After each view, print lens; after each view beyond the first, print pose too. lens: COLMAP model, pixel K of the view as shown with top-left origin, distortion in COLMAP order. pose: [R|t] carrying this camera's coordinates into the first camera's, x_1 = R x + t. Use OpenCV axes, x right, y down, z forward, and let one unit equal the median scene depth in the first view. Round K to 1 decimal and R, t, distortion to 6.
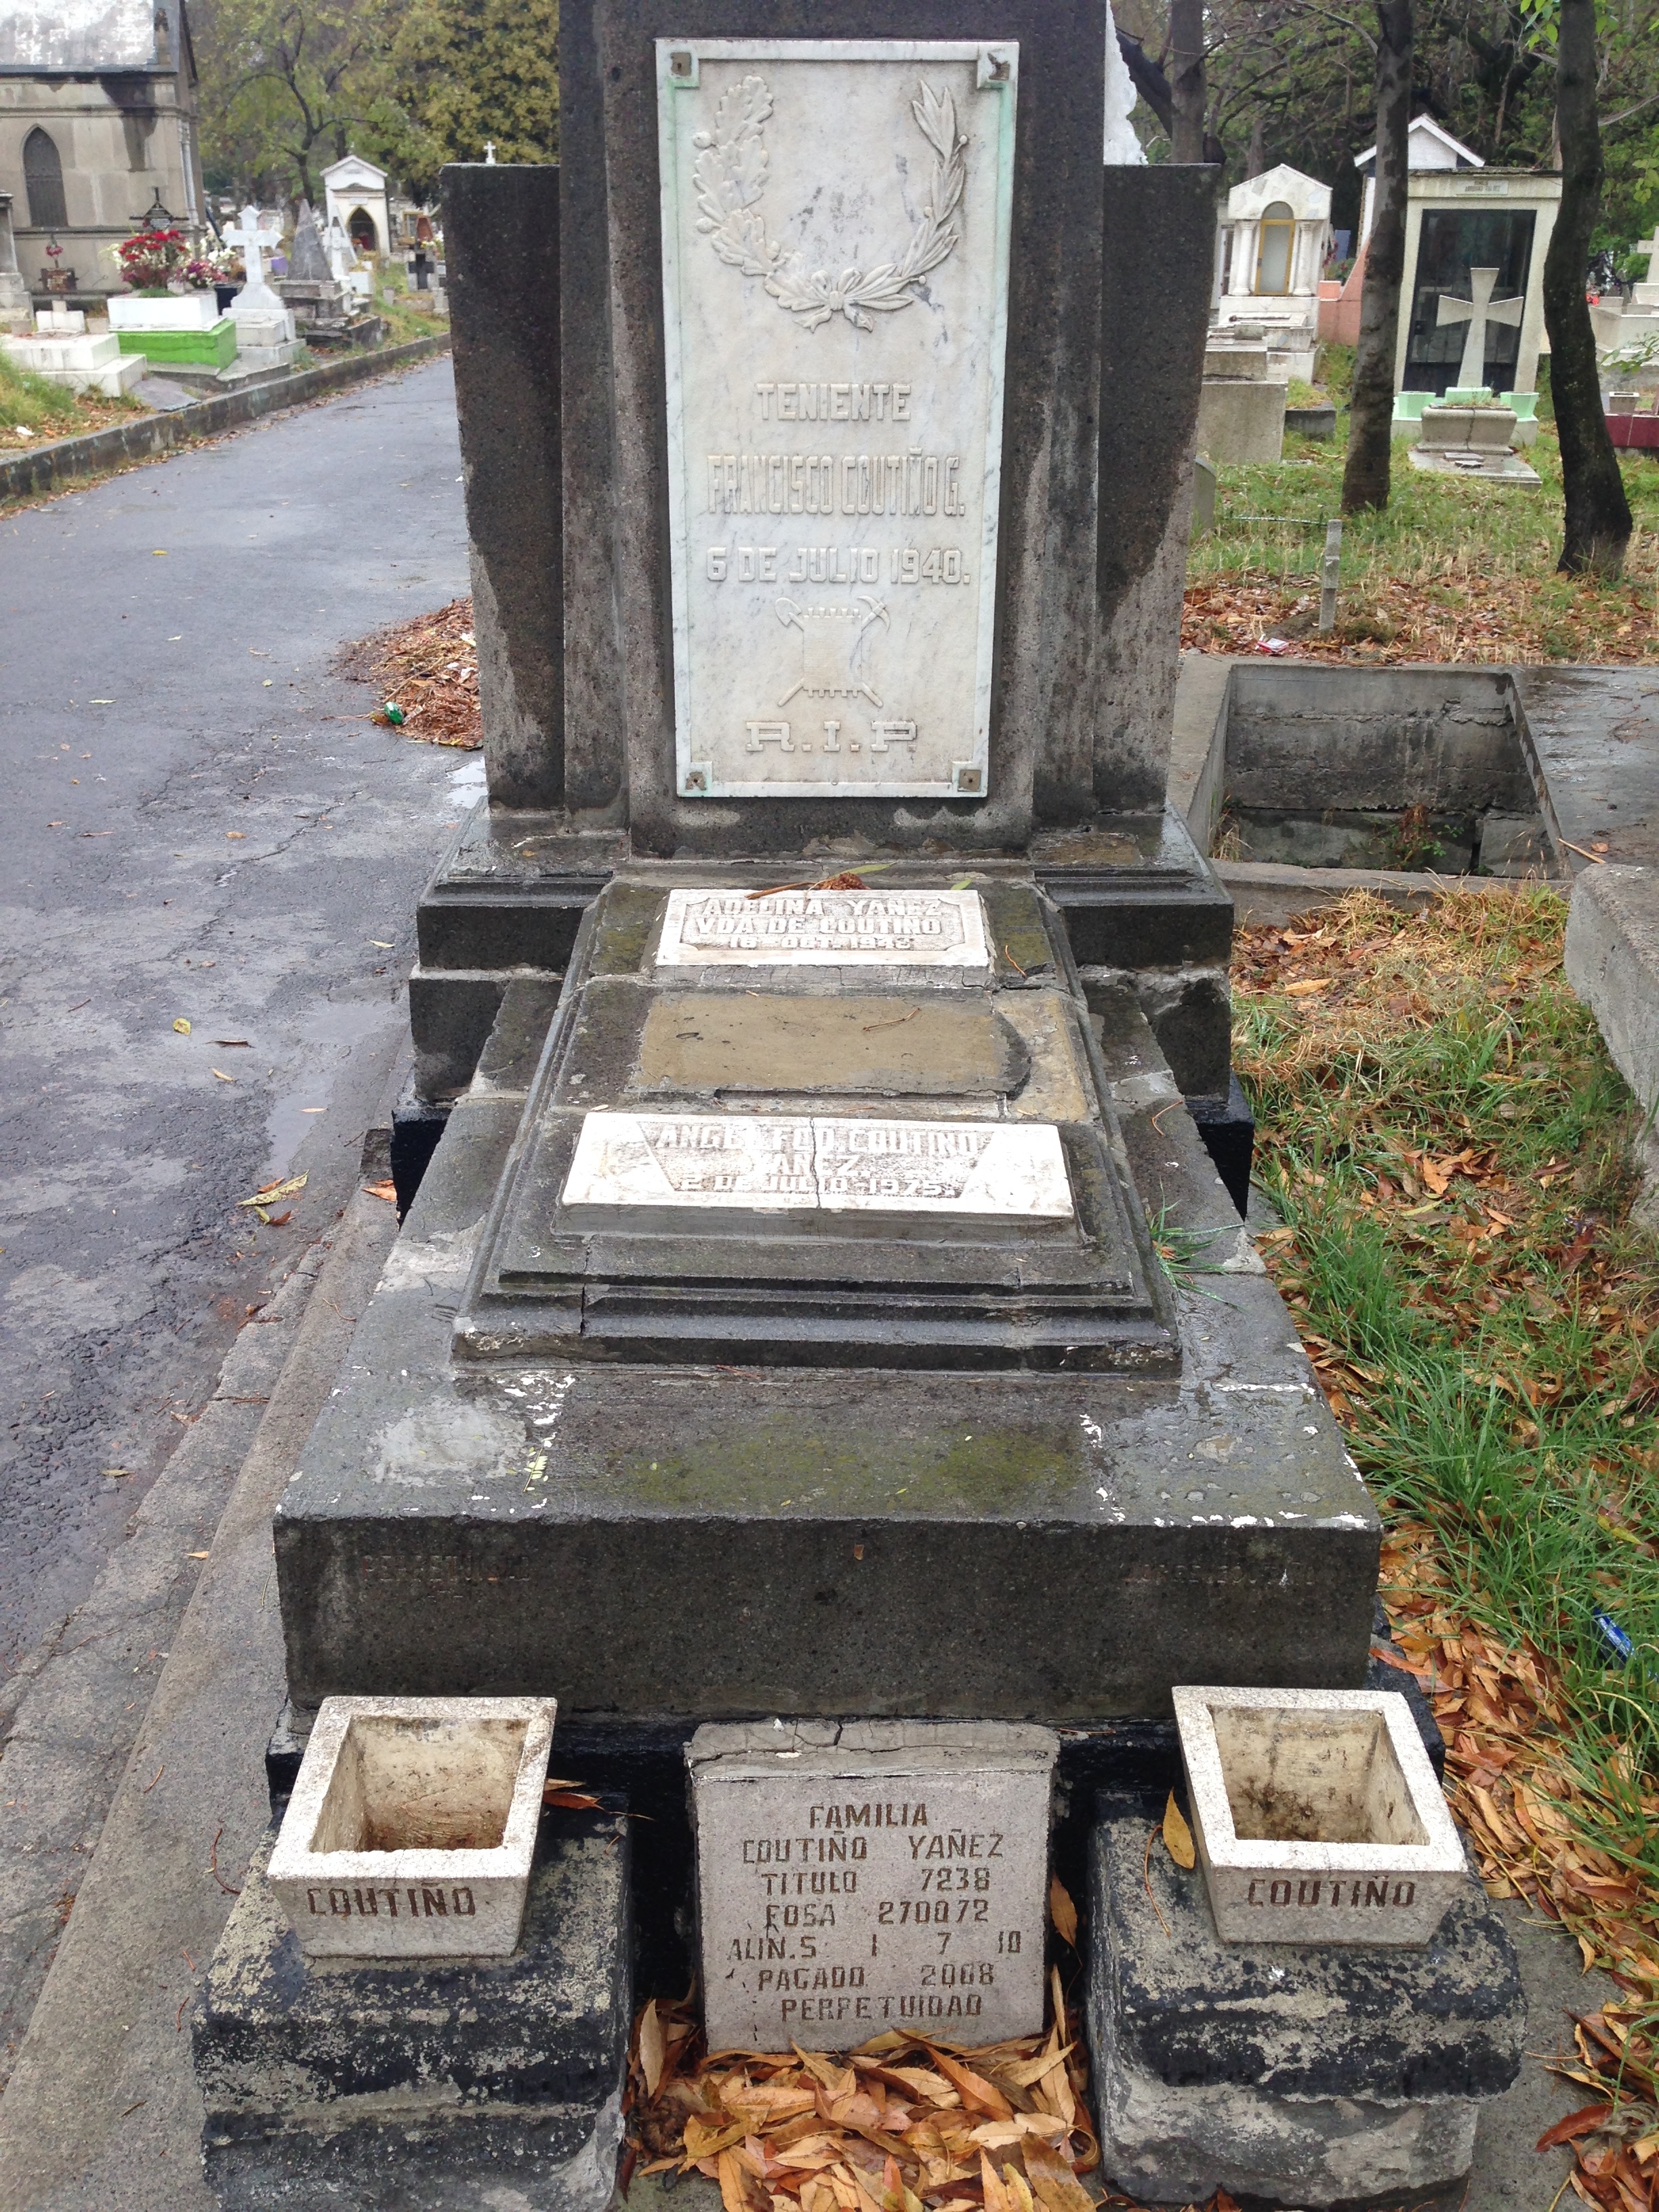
lens RADIAL K [[2040.4, 0, 805.7], [0, 2040.4, 1094.9], [0, 0, 1]] dist [0.131253, -0.228834]
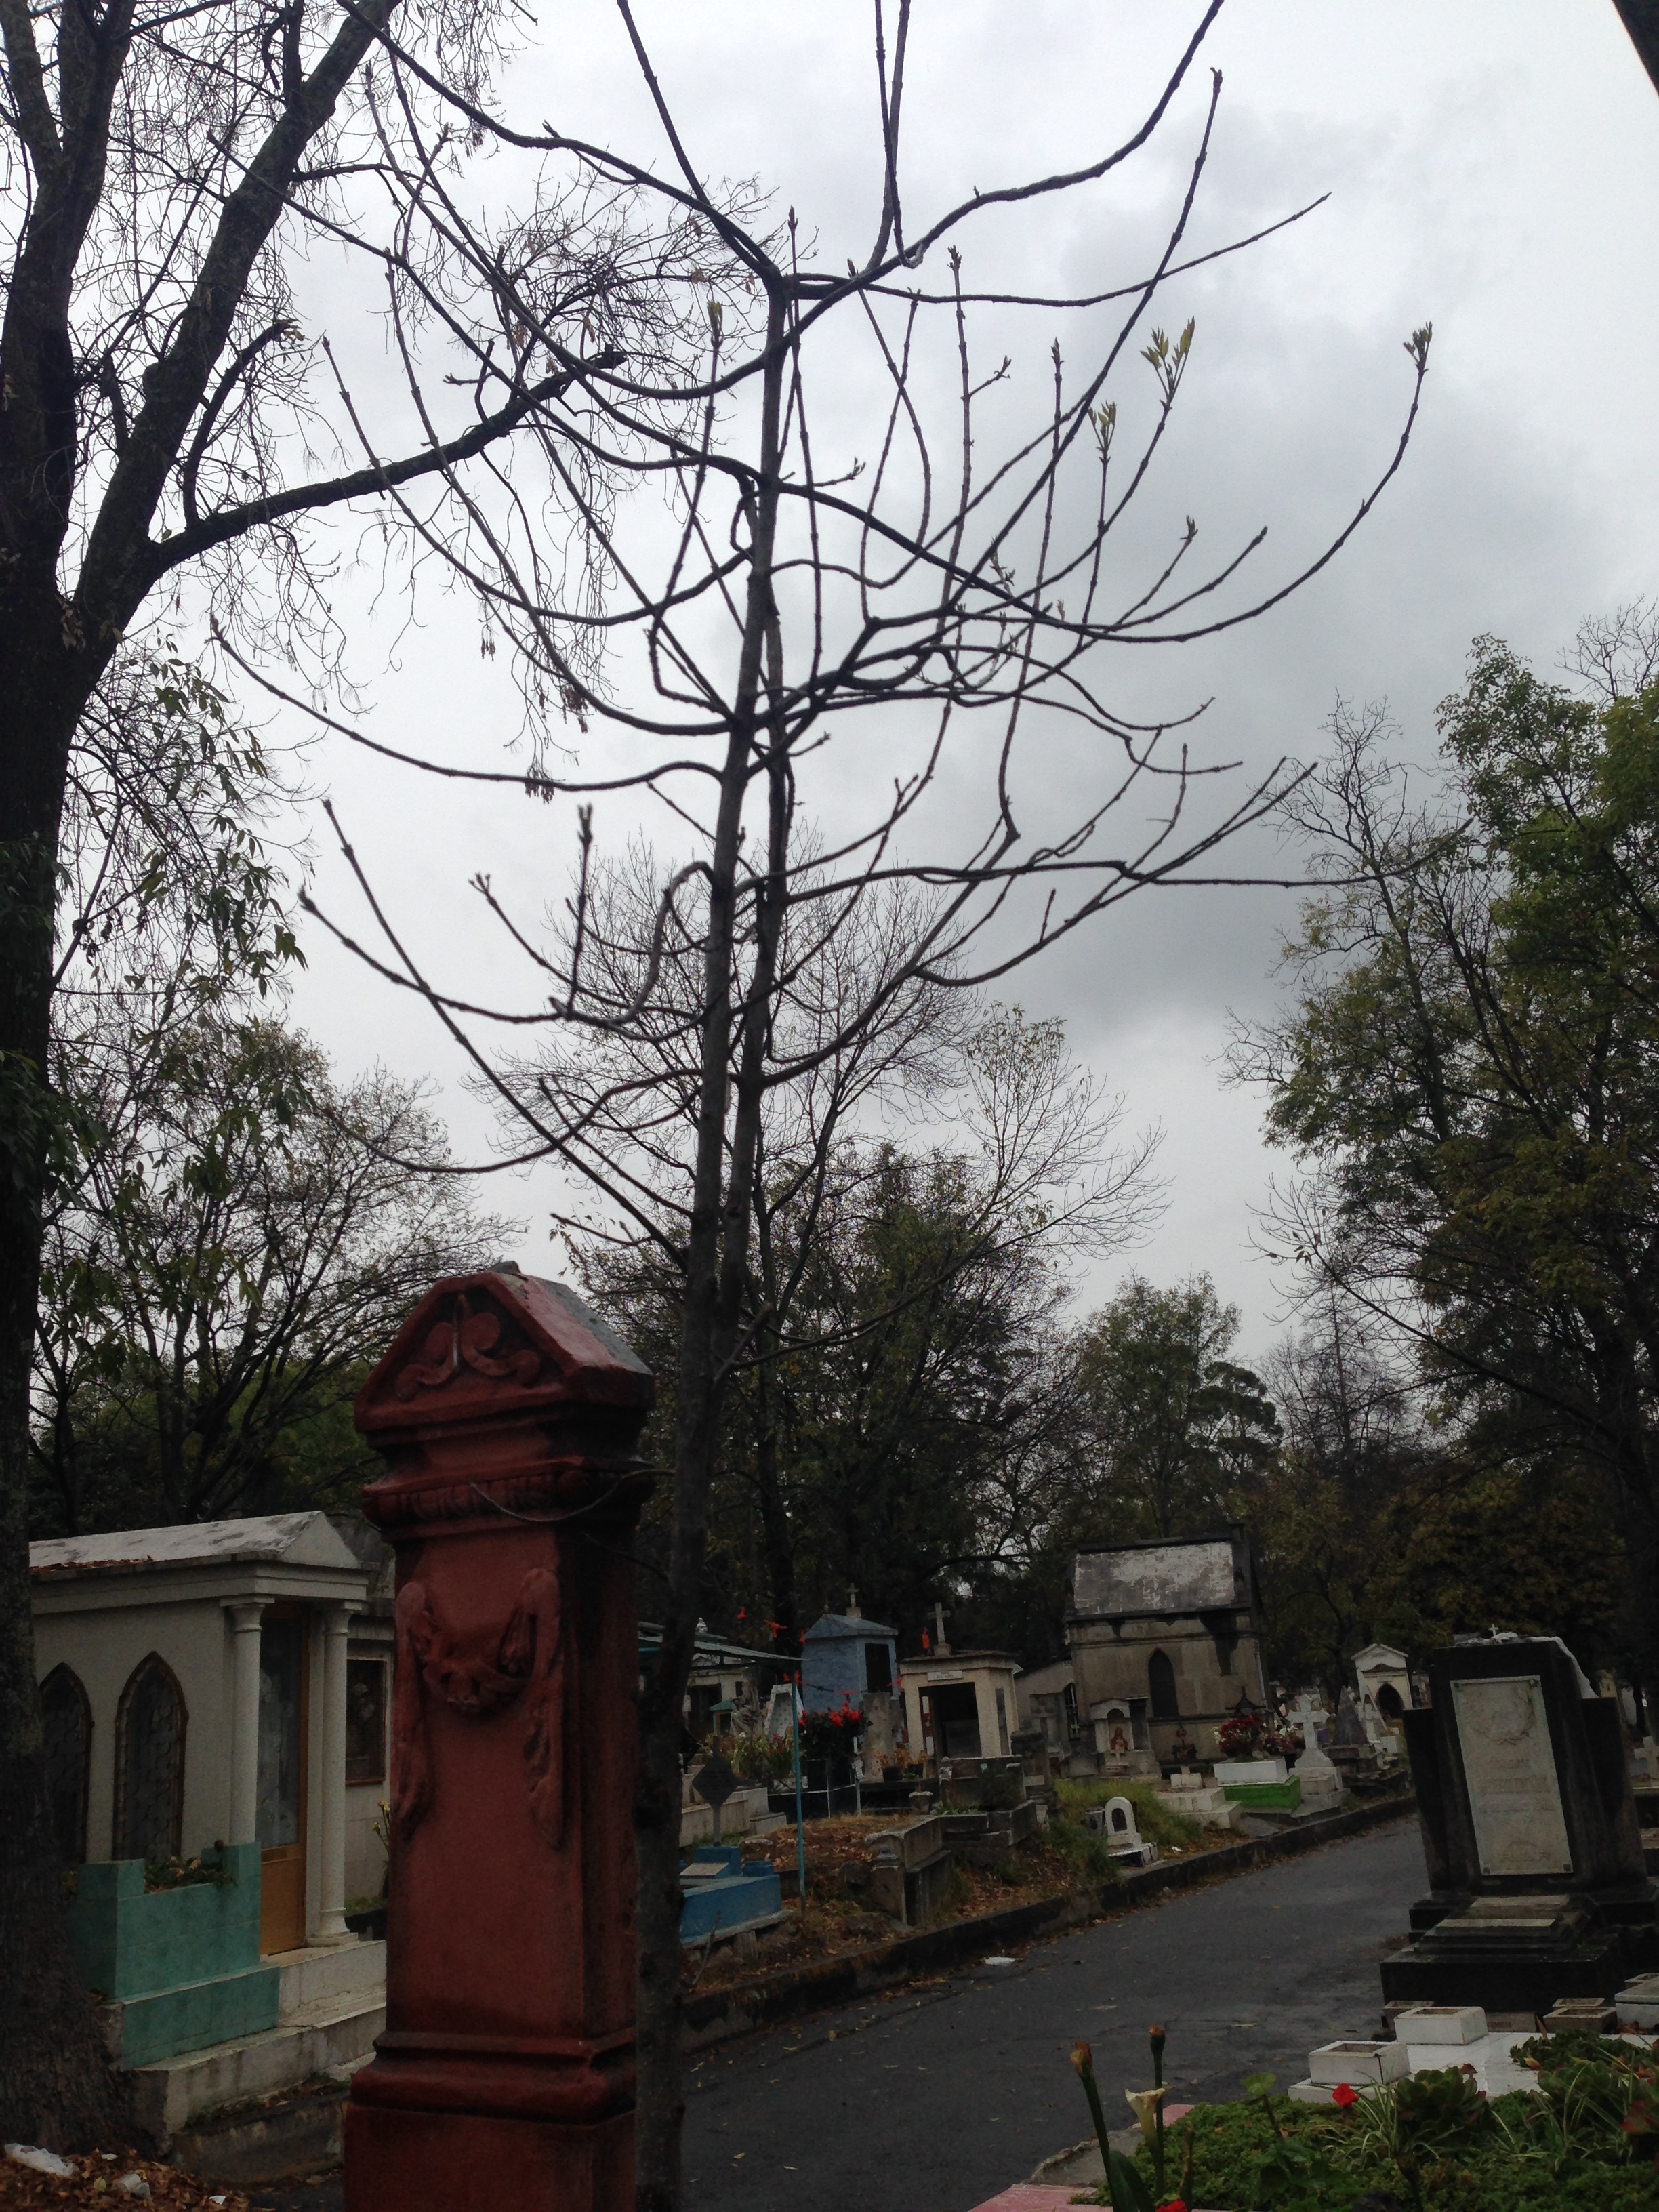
lens RADIAL K [[2040.4, 0, 805.7], [0, 2040.4, 1094.9], [0, 0, 1]] dist [0.131253, -0.228834]
pose [[0.894304, -0.185162, -0.407352, 0.073147], [-0.111910, 0.788878, -0.604274, 0.132190], [0.433239, 0.585991, 0.684776, -0.333802]]
